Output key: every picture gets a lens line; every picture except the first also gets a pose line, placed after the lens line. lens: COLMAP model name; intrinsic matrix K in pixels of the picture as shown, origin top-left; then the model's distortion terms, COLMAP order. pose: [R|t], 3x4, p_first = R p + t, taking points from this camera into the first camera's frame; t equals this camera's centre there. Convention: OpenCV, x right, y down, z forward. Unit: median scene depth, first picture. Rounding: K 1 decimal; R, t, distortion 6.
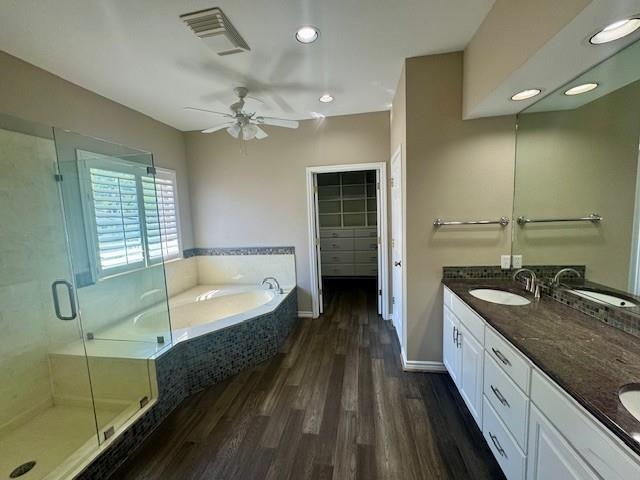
lens RADIAL K [[256.6, 0, 318.0], [0, 256.6, 239.7], [0, 0, 1]] dist [0.001018, -0.000297]
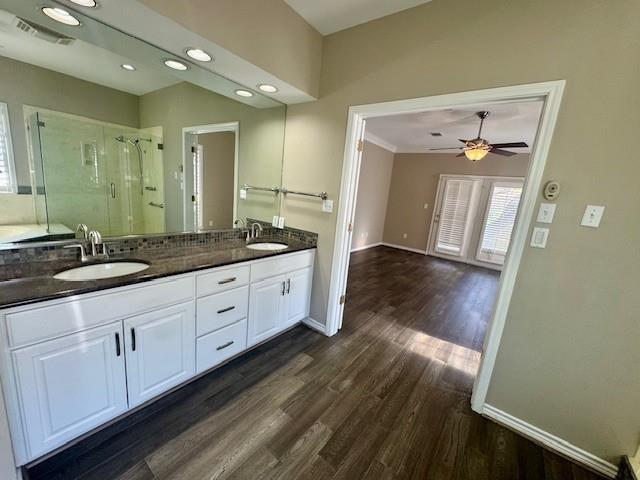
lens RADIAL K [[256.6, 0, 321.7], [0, 256.6, 240.3], [0, 0, 1]] dist [0.001018, -0.000297]
pose [[-0.884334, -0.133182, 0.447454, -0.180768], [-0.012314, 0.964767, 0.262819, -0.068263], [-0.466692, 0.226910, -0.854816, 1.116197]]
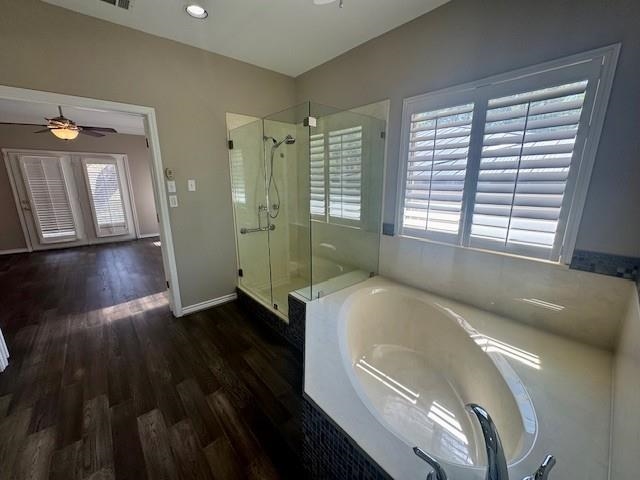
lens RADIAL K [[256.6, 0, 319.0], [0, 256.6, 239.8], [0, 0, 1]] dist [0.001018, -0.000297]
pose [[-0.634285, 0.216069, -0.742292, 0.107692], [-0.050704, 0.946457, 0.318825, -0.146850], [0.771435, 0.239863, -0.589367, 1.517636]]
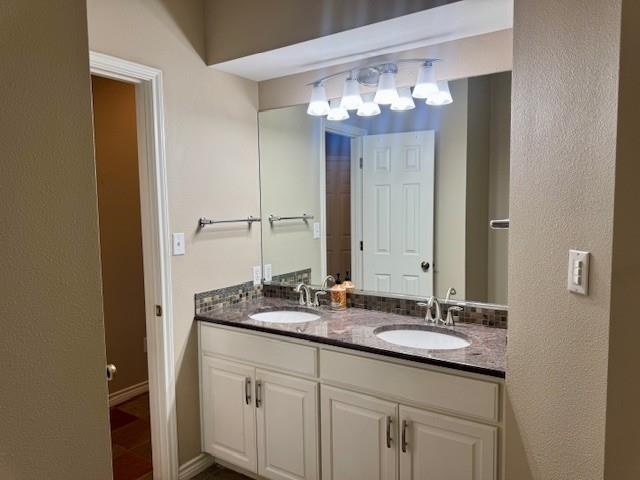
lens RADIAL K [[435.4, 0, 321.2], [0, 435.4, 240.4], [0, 0, 1]] dist [-0.000294, -0.000125]
pose [[0.399114, -0.037204, 0.916146, -0.315137], [0.088621, 0.996064, 0.001842, 0.004760], [-0.912608, 0.080454, 0.400840, 0.392124]]
